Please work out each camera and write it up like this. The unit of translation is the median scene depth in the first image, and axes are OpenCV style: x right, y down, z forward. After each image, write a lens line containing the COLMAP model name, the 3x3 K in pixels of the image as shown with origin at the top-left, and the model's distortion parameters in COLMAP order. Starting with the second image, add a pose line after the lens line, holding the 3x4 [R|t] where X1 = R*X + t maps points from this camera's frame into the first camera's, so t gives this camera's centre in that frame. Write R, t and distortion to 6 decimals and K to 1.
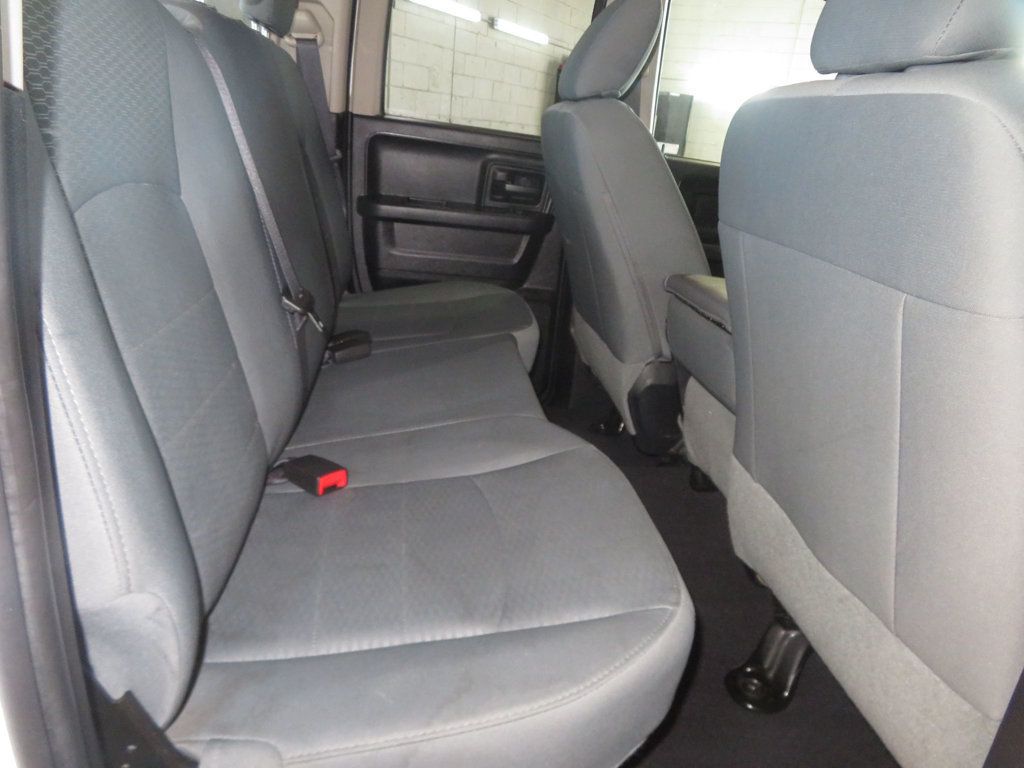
lens RADIAL K [[744.8, 0, 512.0], [0, 744.8, 377.8], [0, 0, 1]] dist [0.004186, 0.012359]
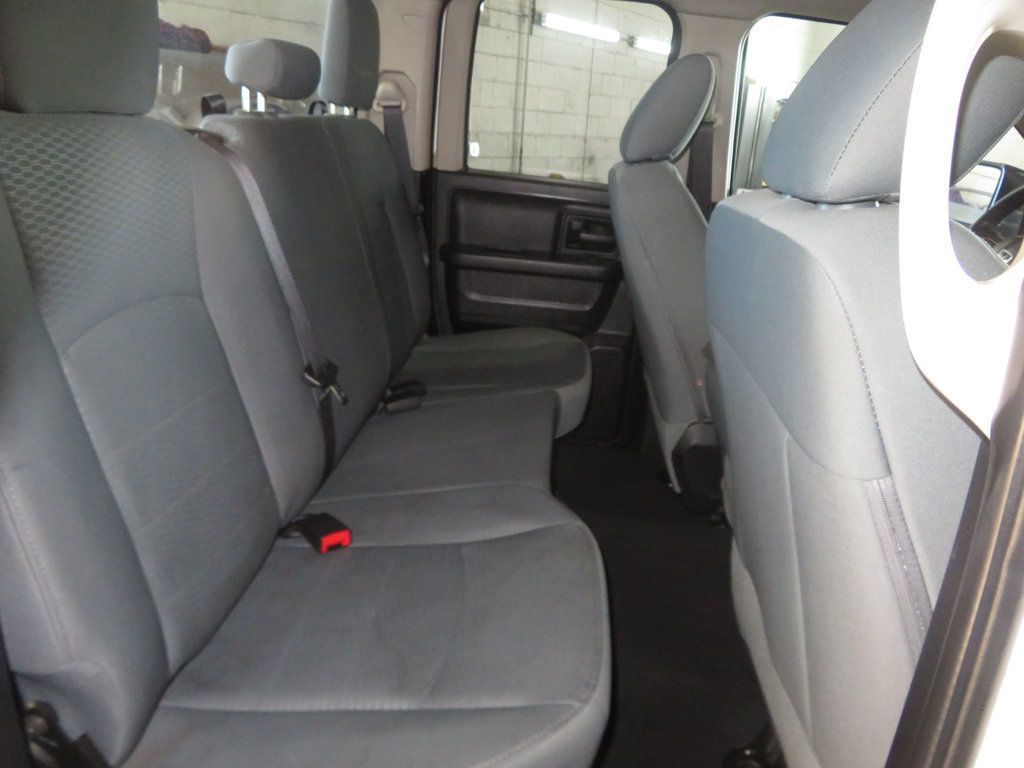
lens RADIAL K [[744.8, 0, 510.4], [0, 744.8, 380.4], [0, 0, 1]] dist [0.004186, 0.012359]
pose [[0.979475, 0.035311, -0.198450, 0.173029], [-0.036631, 0.999324, -0.002982, -0.081323], [0.198211, 0.010190, 0.980106, -0.037316]]
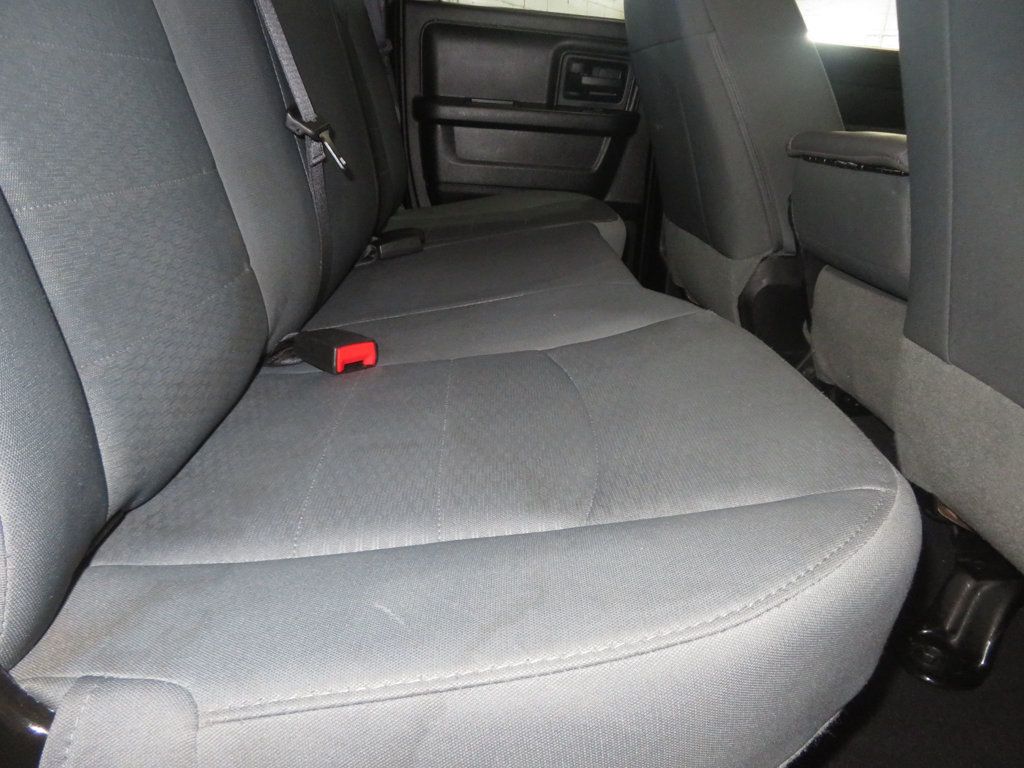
lens RADIAL K [[744.8, 0, 512.7], [0, 744.8, 376.1], [0, 0, 1]] dist [0.004186, 0.012359]
pose [[0.994760, -0.013986, -0.101272, -0.009330], [0.015530, 0.999775, 0.014479, 0.113833], [0.101047, -0.015976, 0.994753, 0.212869]]
